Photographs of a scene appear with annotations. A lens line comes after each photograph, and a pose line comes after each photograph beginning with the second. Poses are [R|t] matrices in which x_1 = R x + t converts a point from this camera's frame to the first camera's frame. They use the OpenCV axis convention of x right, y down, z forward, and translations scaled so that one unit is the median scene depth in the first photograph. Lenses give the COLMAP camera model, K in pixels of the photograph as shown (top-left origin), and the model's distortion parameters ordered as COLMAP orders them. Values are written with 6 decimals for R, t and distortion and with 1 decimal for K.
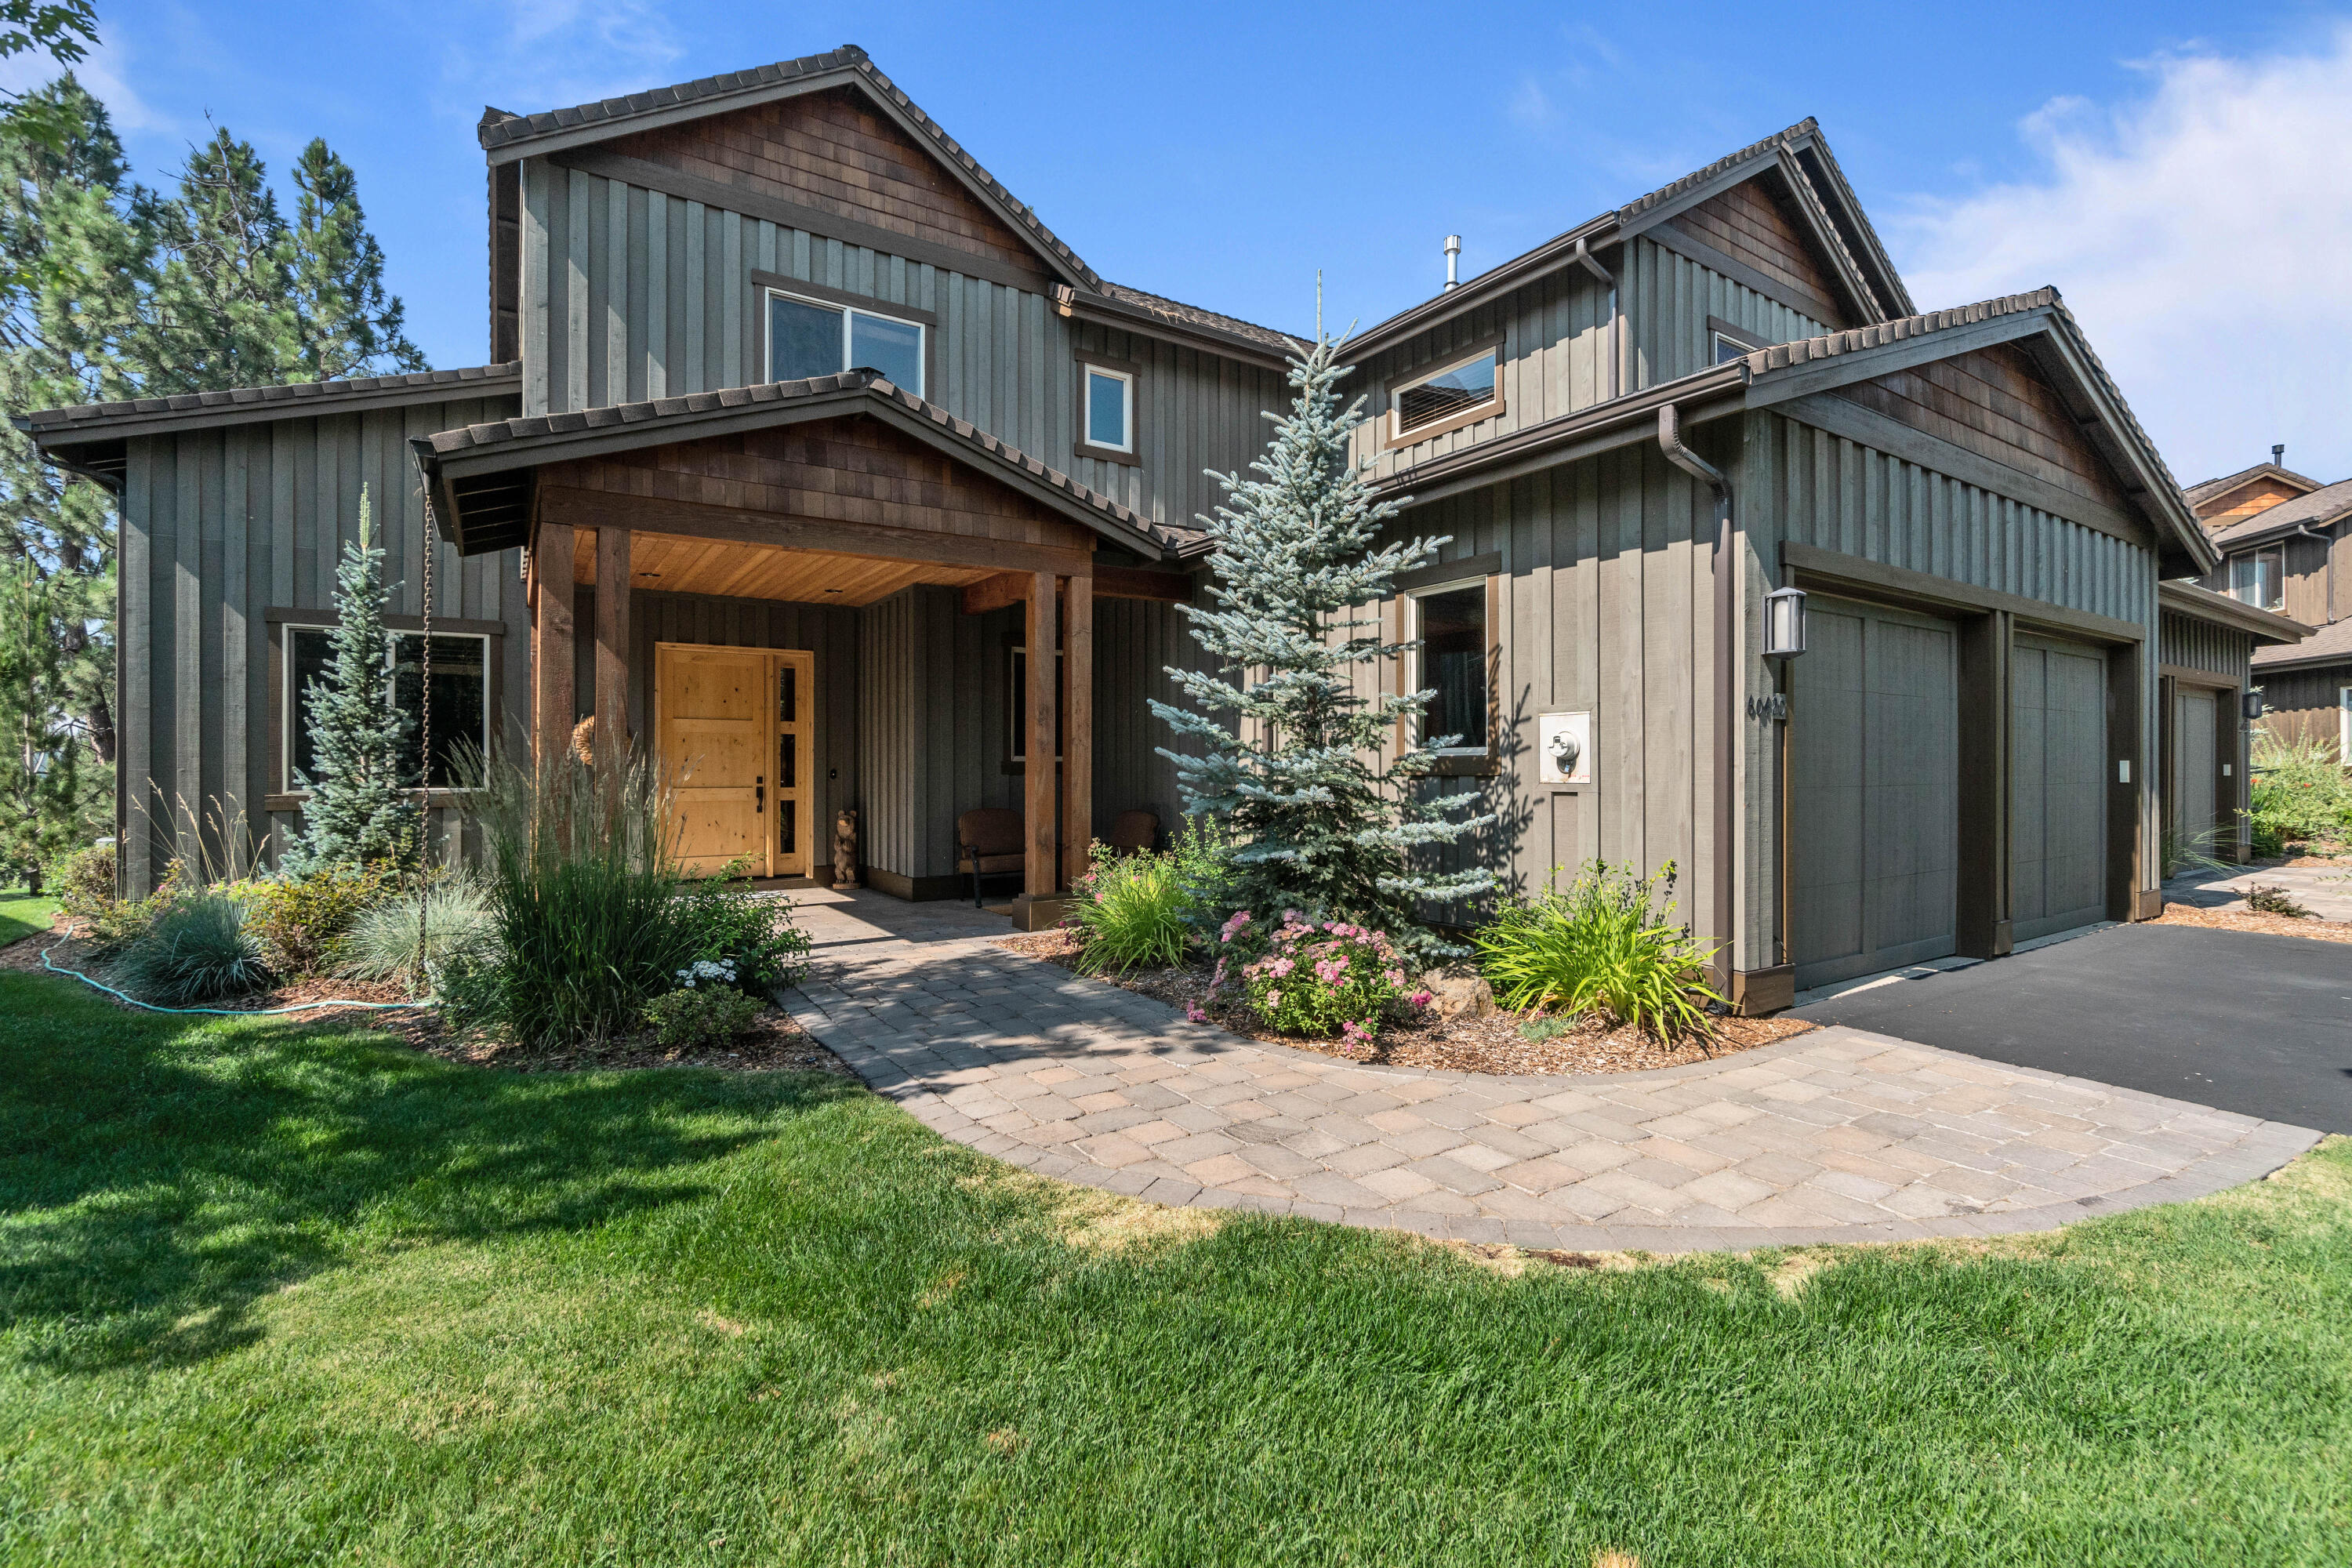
lens RADIAL K [[1032.0, 0, 1177.5], [0, 1032.0, 772.5], [0, 0, 1]] dist [-0.003294, 0.000880]
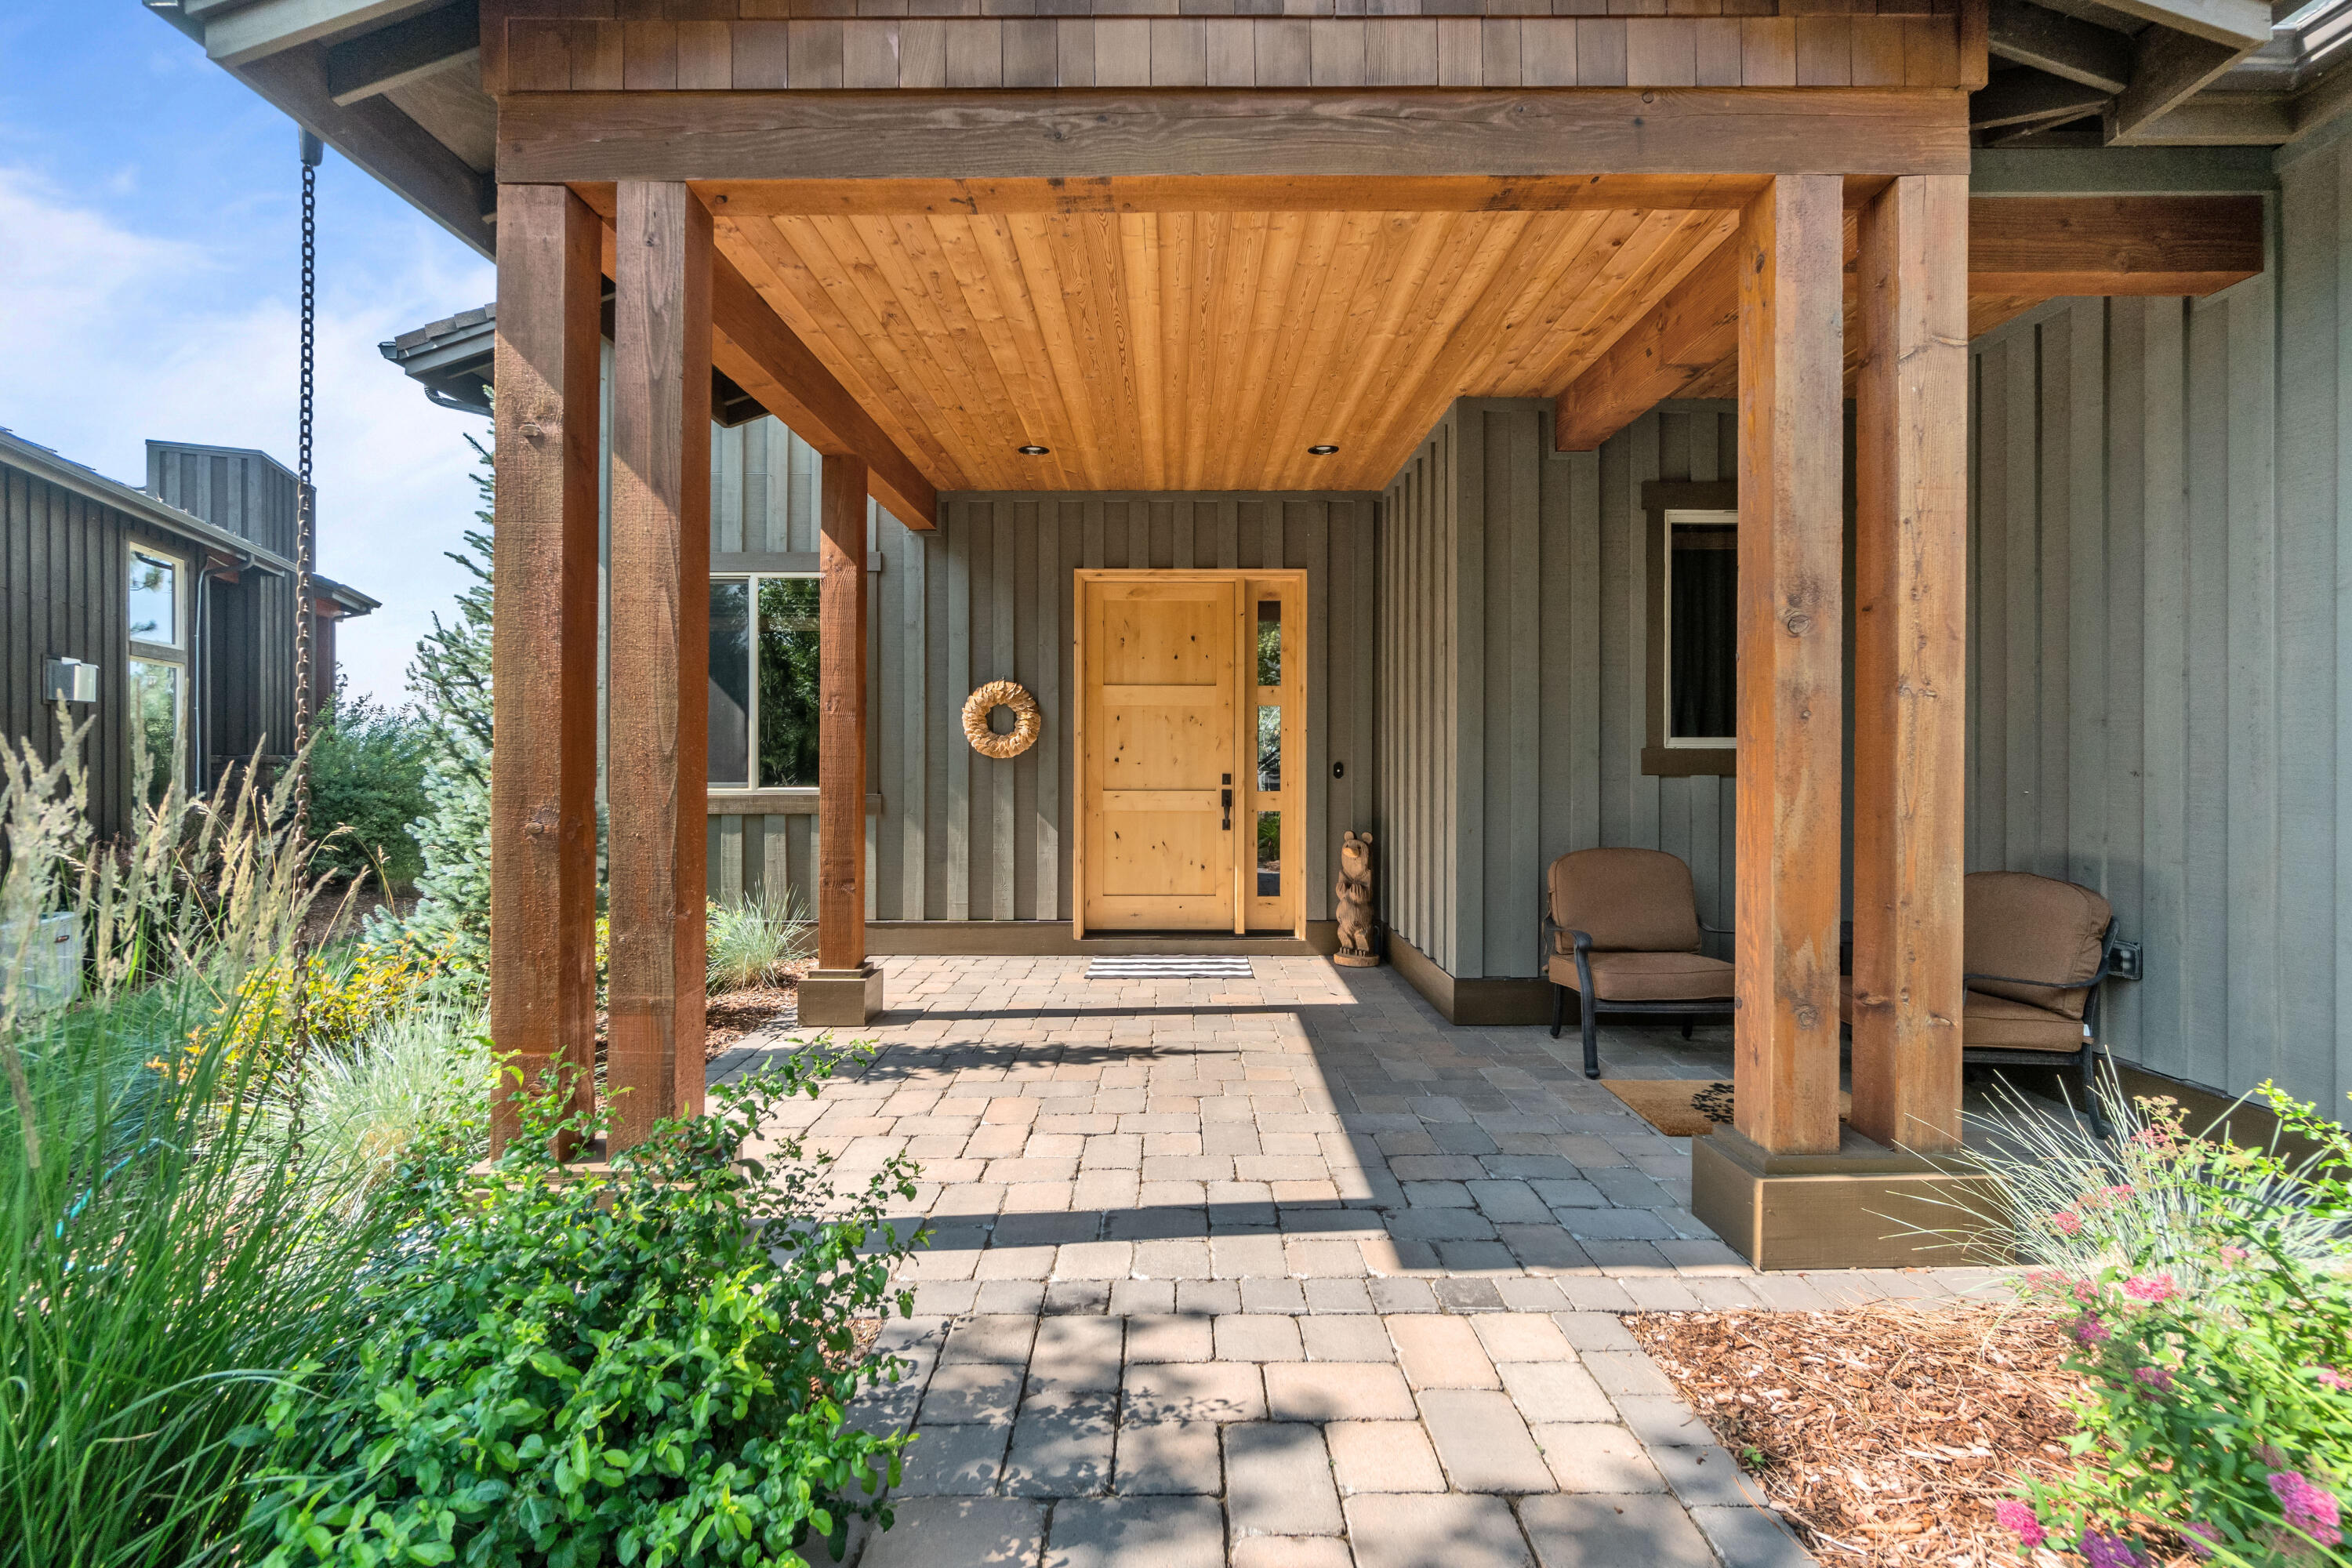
lens RADIAL K [[1032.0, 0, 1173.6], [0, 1032.0, 766.4], [0, 0, 1]] dist [-0.003294, 0.000880]
pose [[0.838040, 0.007482, -0.545558, -0.086093], [-0.004791, 0.999968, 0.006353, -0.004483], [0.545589, -0.002710, 0.838049, 0.450533]]
